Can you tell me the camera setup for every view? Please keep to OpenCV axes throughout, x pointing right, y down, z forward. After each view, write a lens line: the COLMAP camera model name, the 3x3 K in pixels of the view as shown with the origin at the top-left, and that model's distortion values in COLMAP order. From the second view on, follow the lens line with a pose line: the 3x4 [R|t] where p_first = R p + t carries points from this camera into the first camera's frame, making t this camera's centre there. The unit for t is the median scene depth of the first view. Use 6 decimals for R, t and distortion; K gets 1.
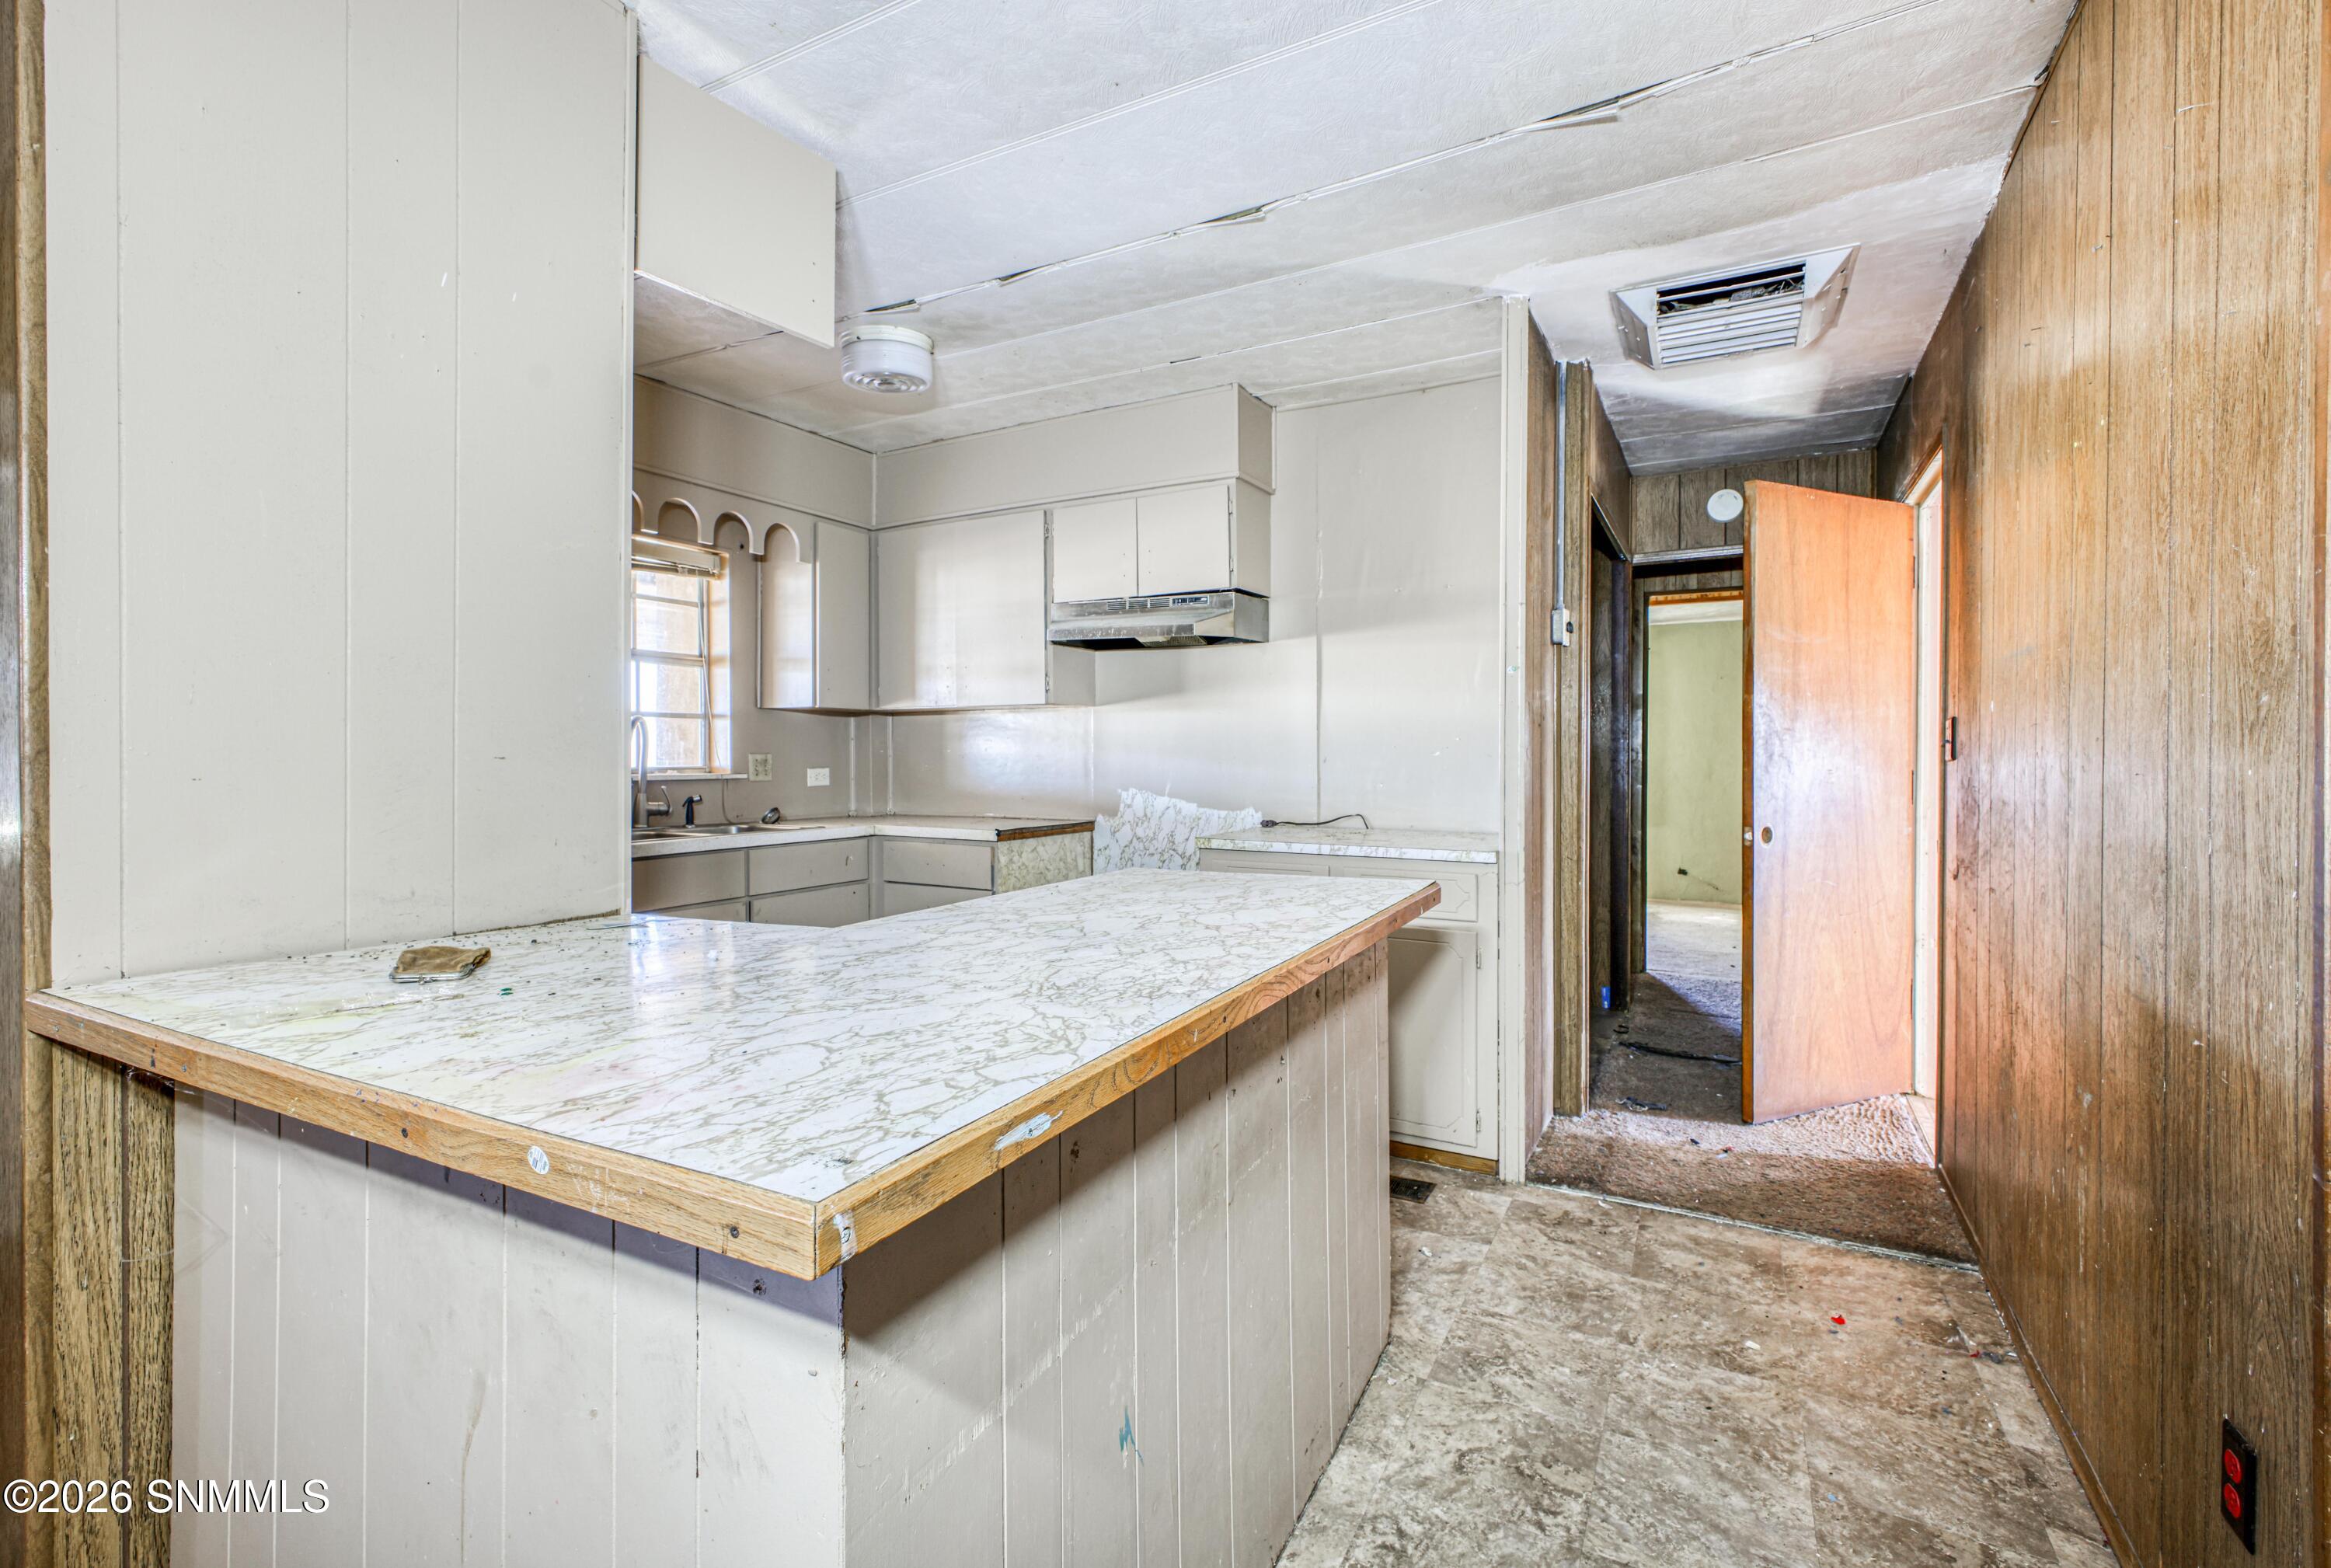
lens RADIAL K [[1041.3, 0, 1148.9], [0, 1041.3, 761.8], [0, 0, 1]] dist [0.002027, 0.001027]
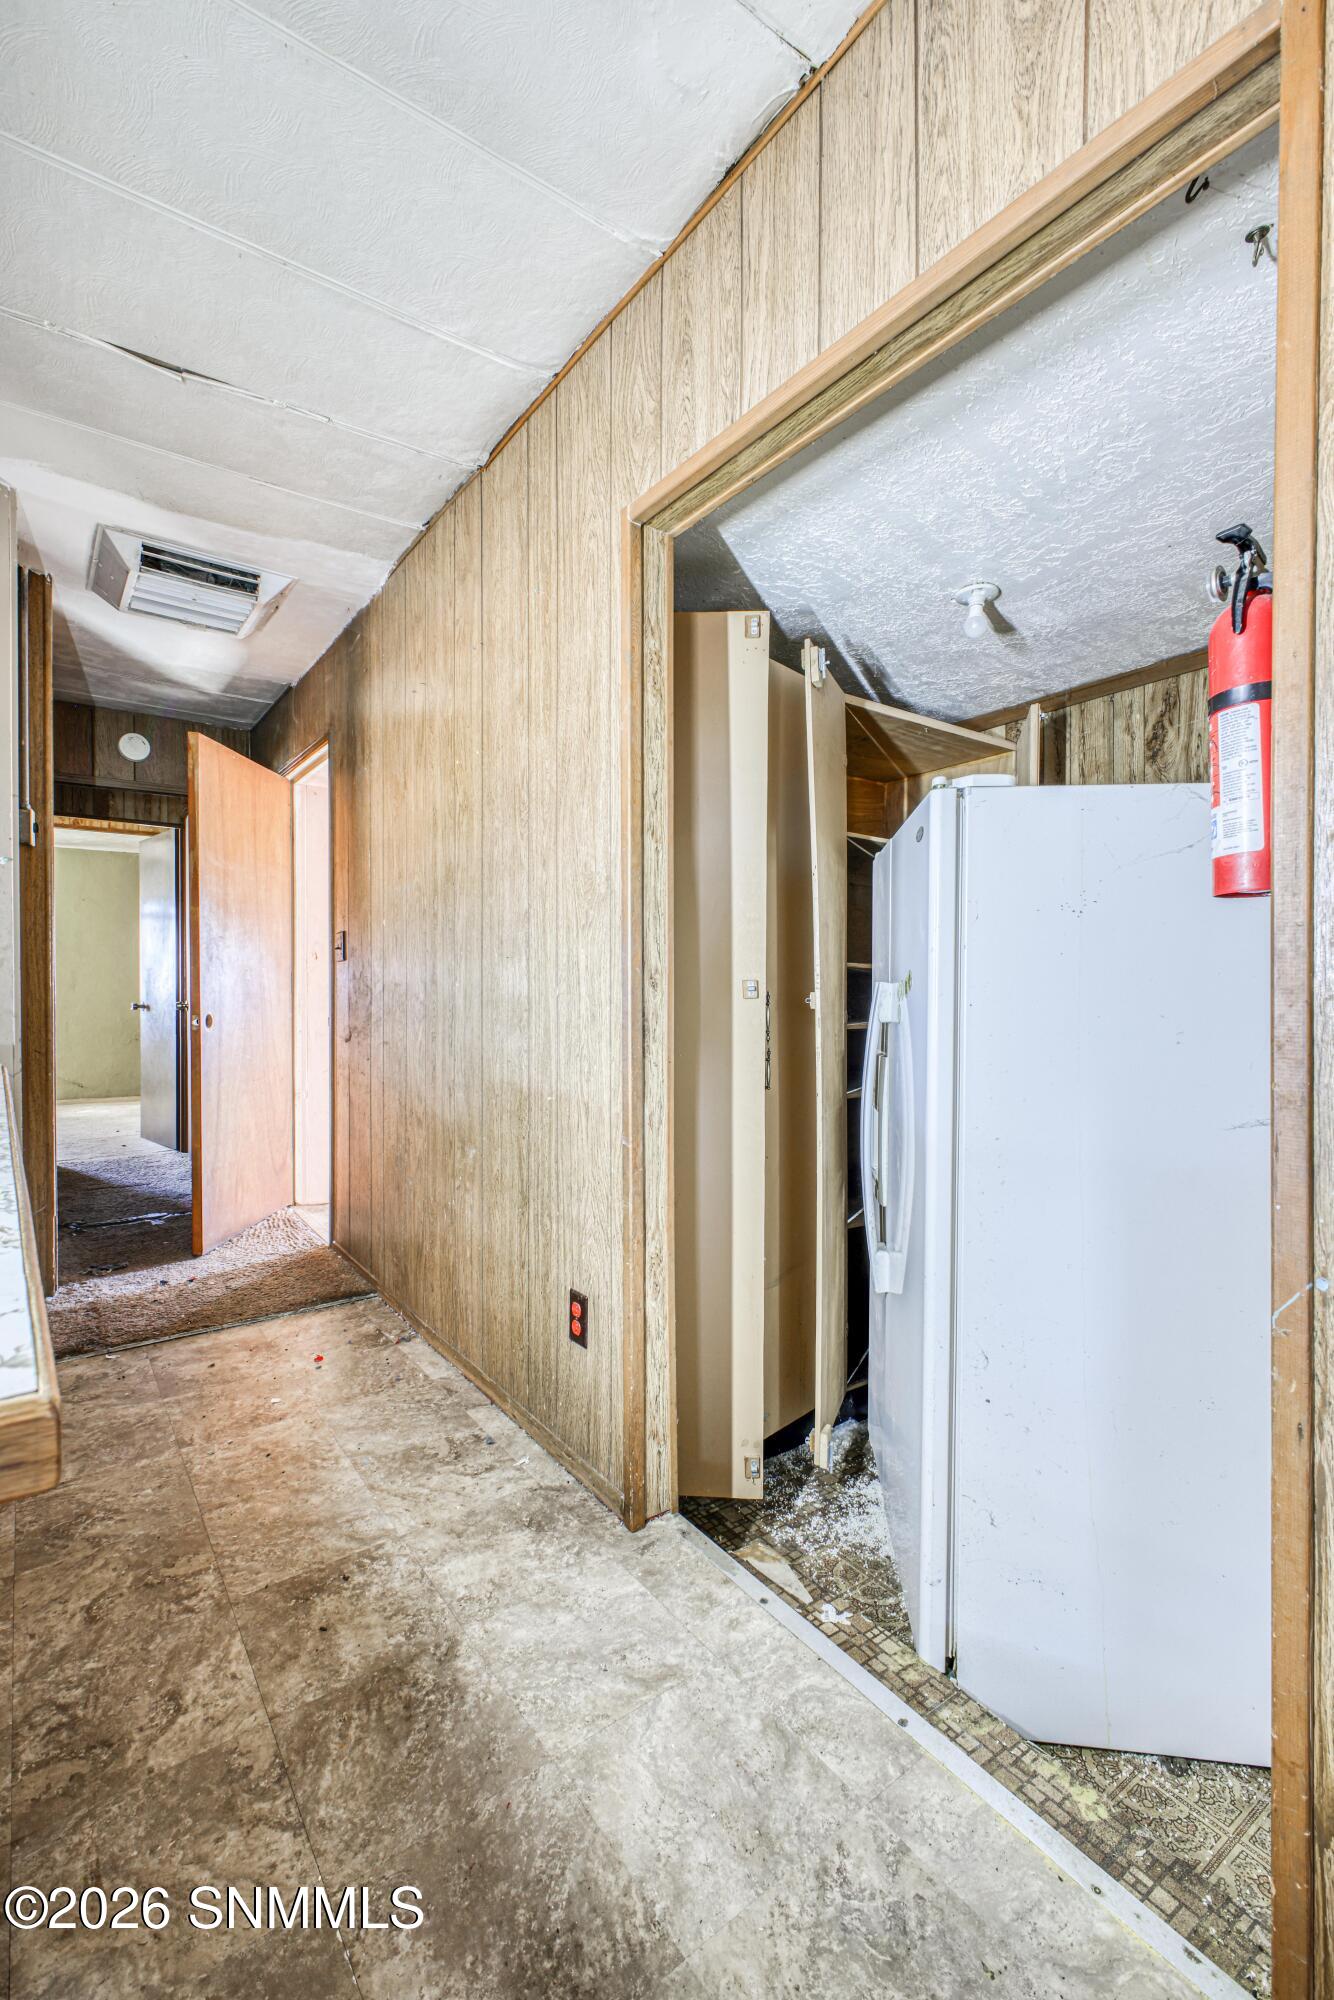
lens RADIAL K [[884.7, 0, 666.4], [0, 884.7, 996.1], [0, 0, 1]] dist [-0.001322, 0.000798]
pose [[0.407390, -0.012054, 0.913175, -0.194261], [0.002324, 0.999923, 0.012163, 0.037665], [-0.913251, -0.002833, 0.407387, 0.093651]]
